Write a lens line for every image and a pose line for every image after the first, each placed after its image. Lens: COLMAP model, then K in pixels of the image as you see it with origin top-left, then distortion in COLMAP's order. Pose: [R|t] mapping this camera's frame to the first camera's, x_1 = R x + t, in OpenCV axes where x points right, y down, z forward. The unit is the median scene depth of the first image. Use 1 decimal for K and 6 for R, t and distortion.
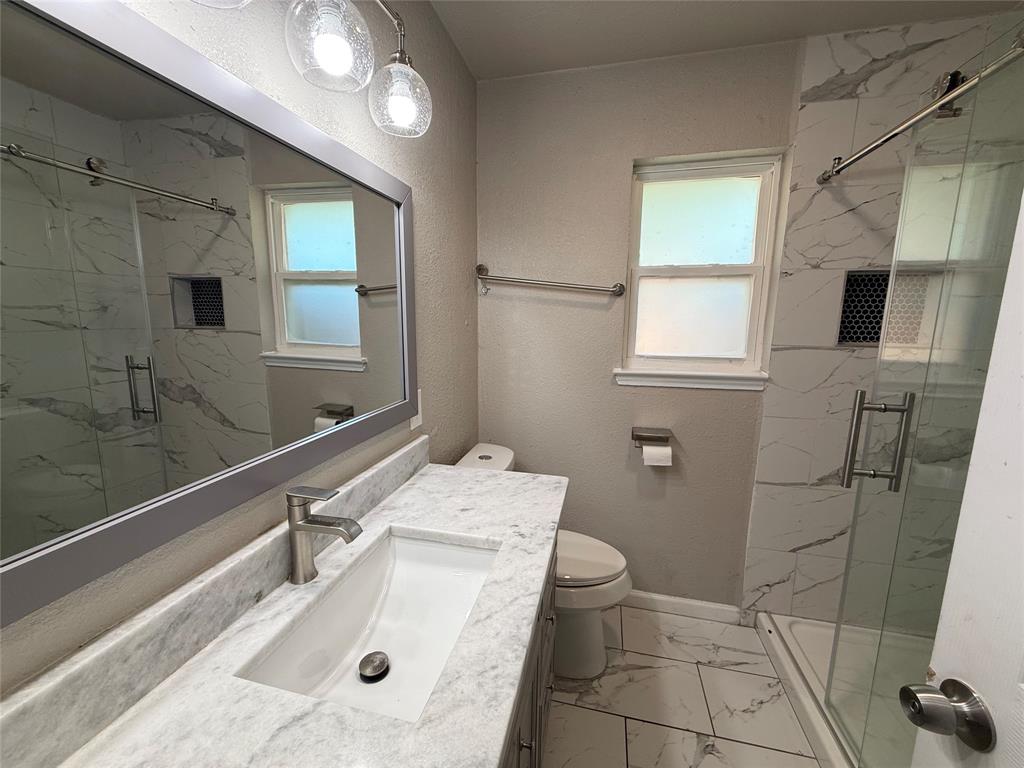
lens RADIAL K [[407.5, 0, 510.0], [0, 407.5, 382.9], [0, 0, 1]] dist [0.000587, -0.000391]
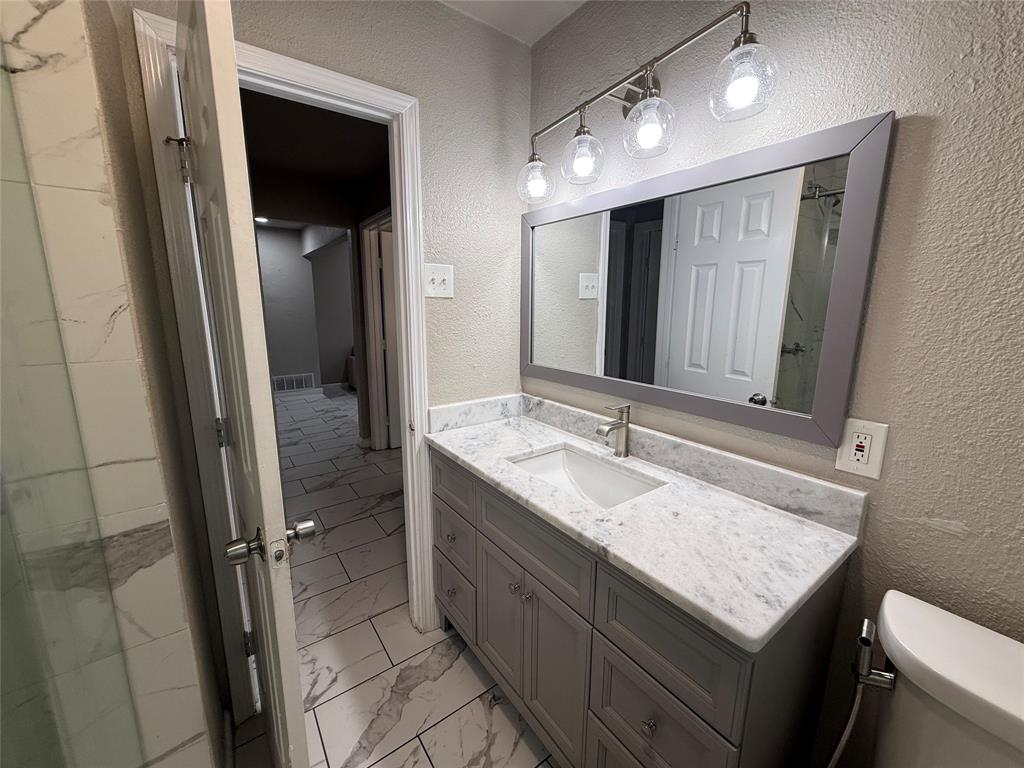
lens RADIAL K [[407.5, 0, 510.0], [0, 407.5, 382.9], [0, 0, 1]] dist [0.000587, -0.000391]
pose [[-0.652711, 0.133412, -0.745767, 0.805981], [-0.133681, 0.948646, 0.286706, -0.193026], [0.745719, 0.286831, -0.601357, 1.214488]]
